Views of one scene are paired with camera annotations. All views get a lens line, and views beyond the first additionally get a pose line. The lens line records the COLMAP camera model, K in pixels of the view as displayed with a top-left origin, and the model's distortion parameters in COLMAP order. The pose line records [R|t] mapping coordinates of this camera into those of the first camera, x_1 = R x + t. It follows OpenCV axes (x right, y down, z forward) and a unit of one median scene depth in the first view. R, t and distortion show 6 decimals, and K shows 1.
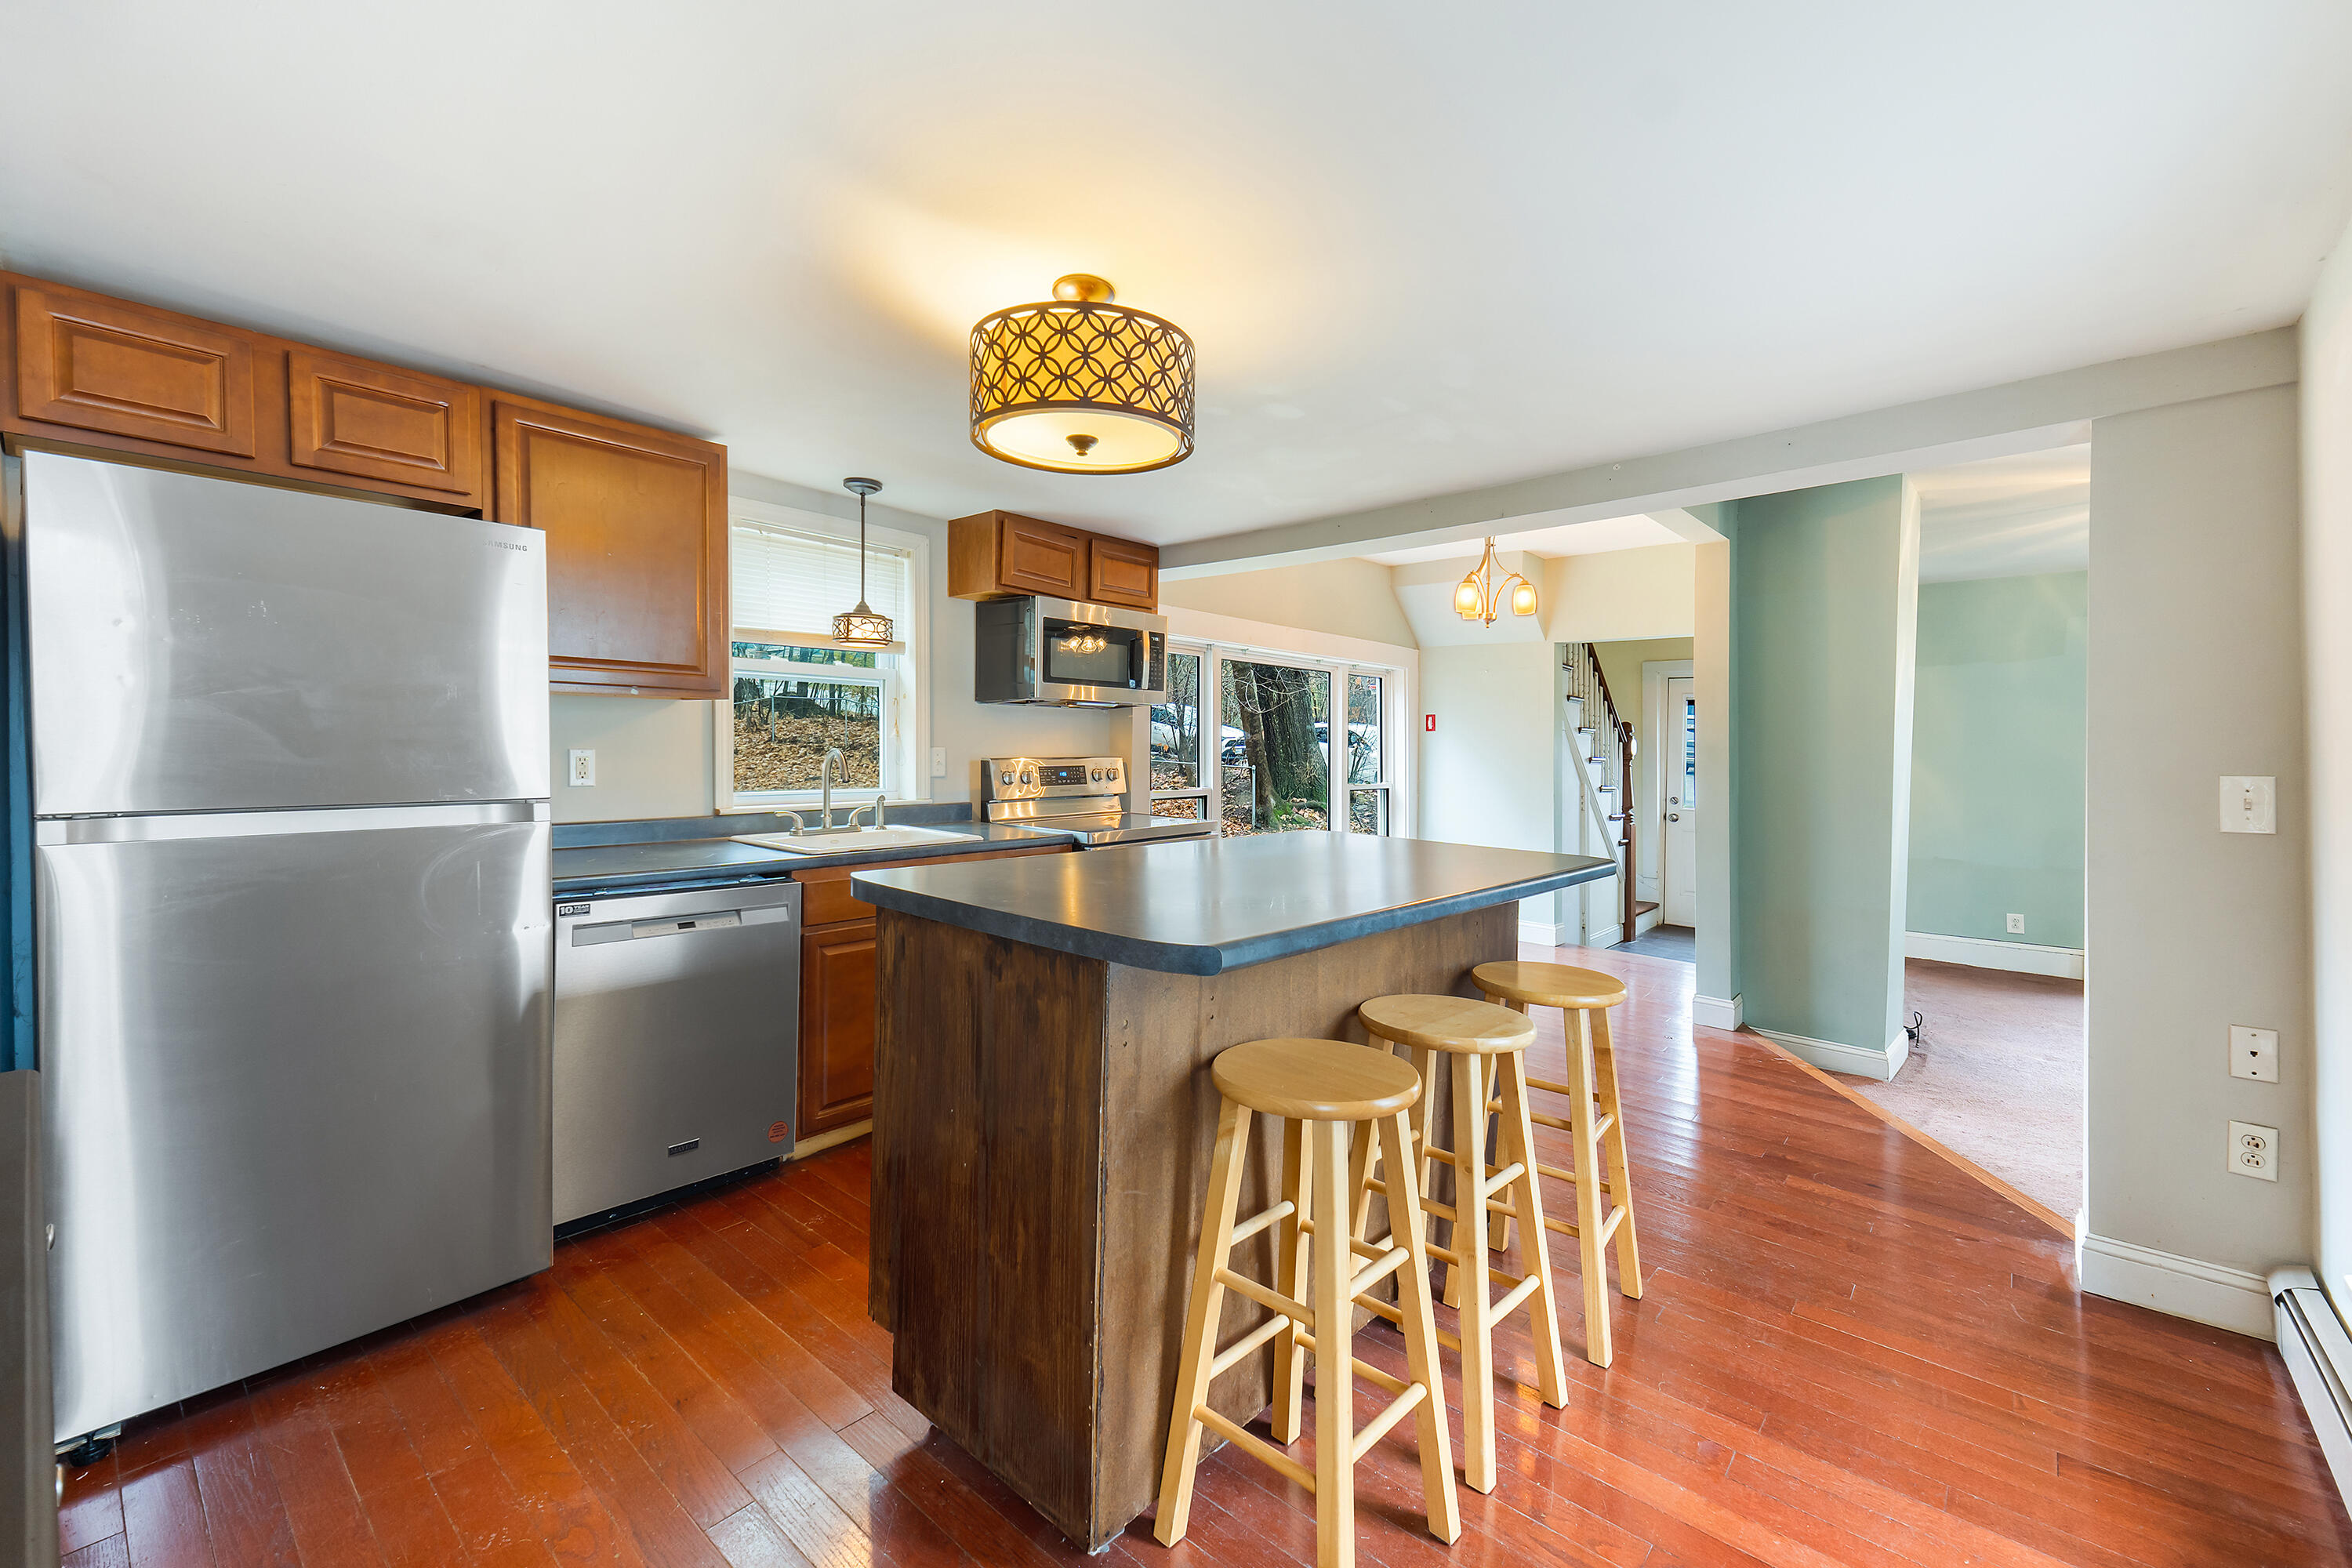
lens RADIAL K [[963.6, 0, 1187.6], [0, 963.6, 786.1], [0, 0, 1]] dist [0.008238, -0.000414]
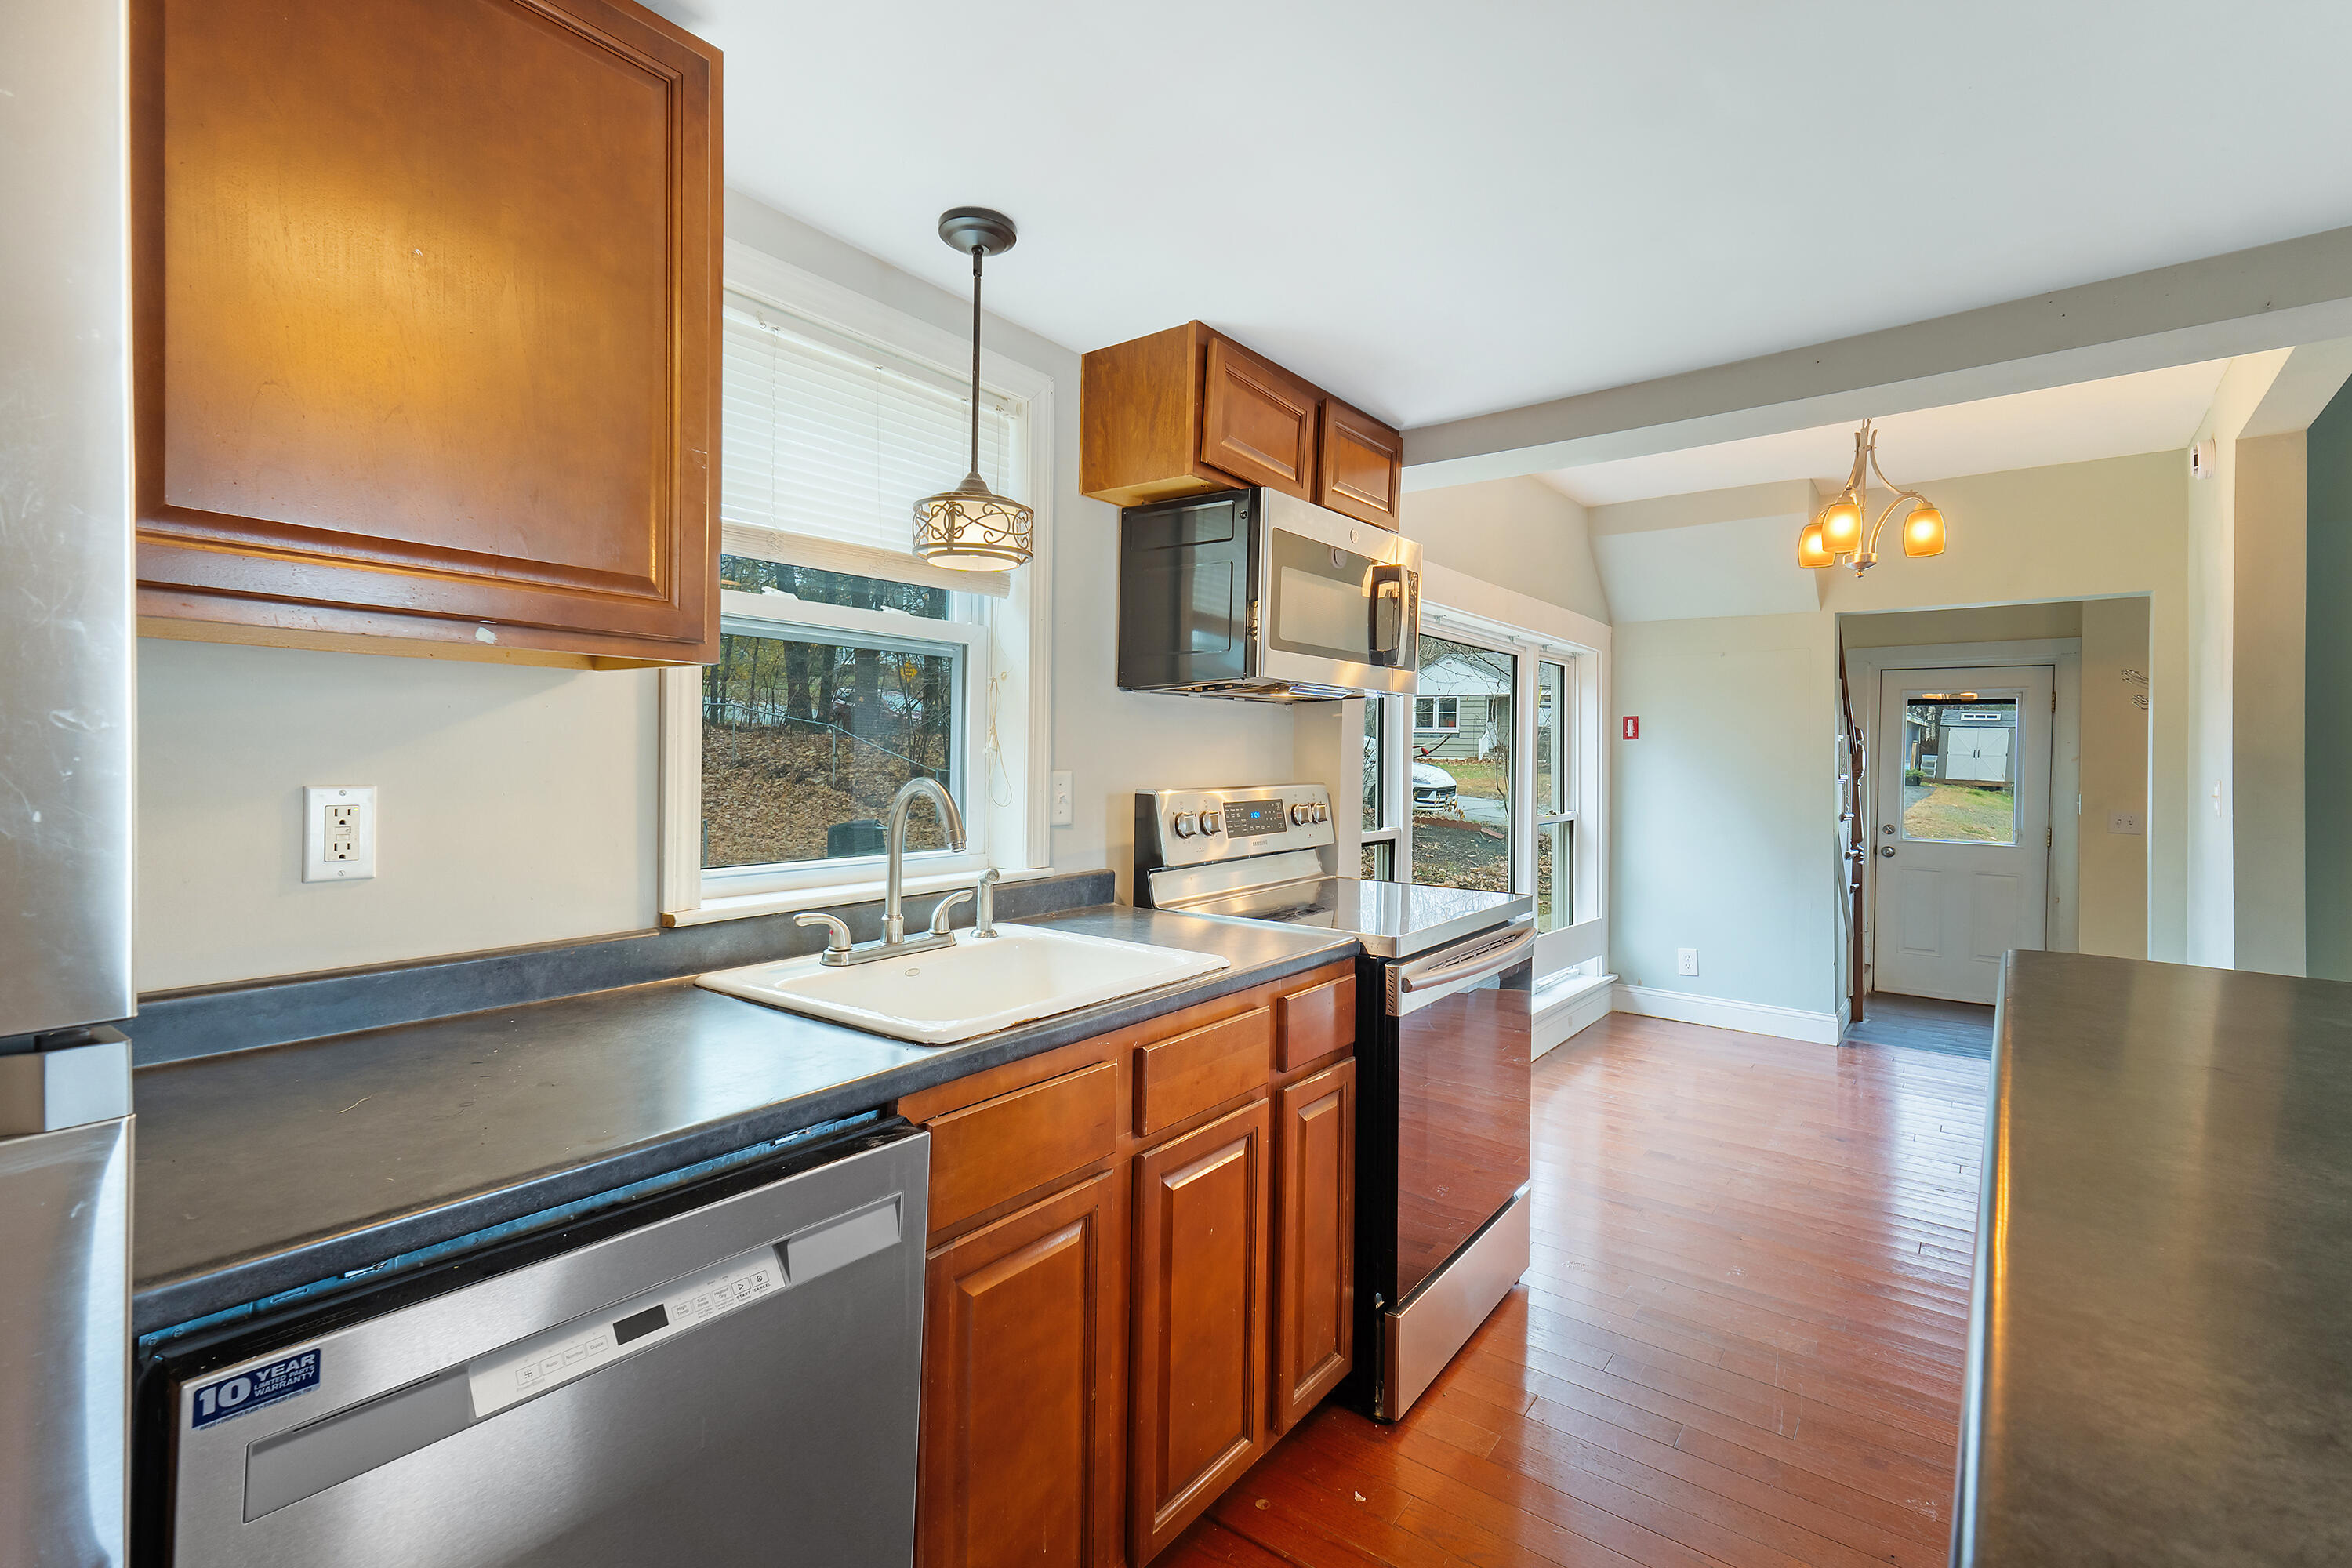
lens RADIAL K [[1038.7, 0, 1174.7], [0, 1038.7, 770.4], [0, 0, 1]] dist [0.000821, -0.001396]
pose [[0.996676, -0.005999, 0.081242, -0.233995], [0.008471, 0.999511, -0.030116, -0.021544], [-0.081022, 0.030704, 0.996239, 0.399878]]
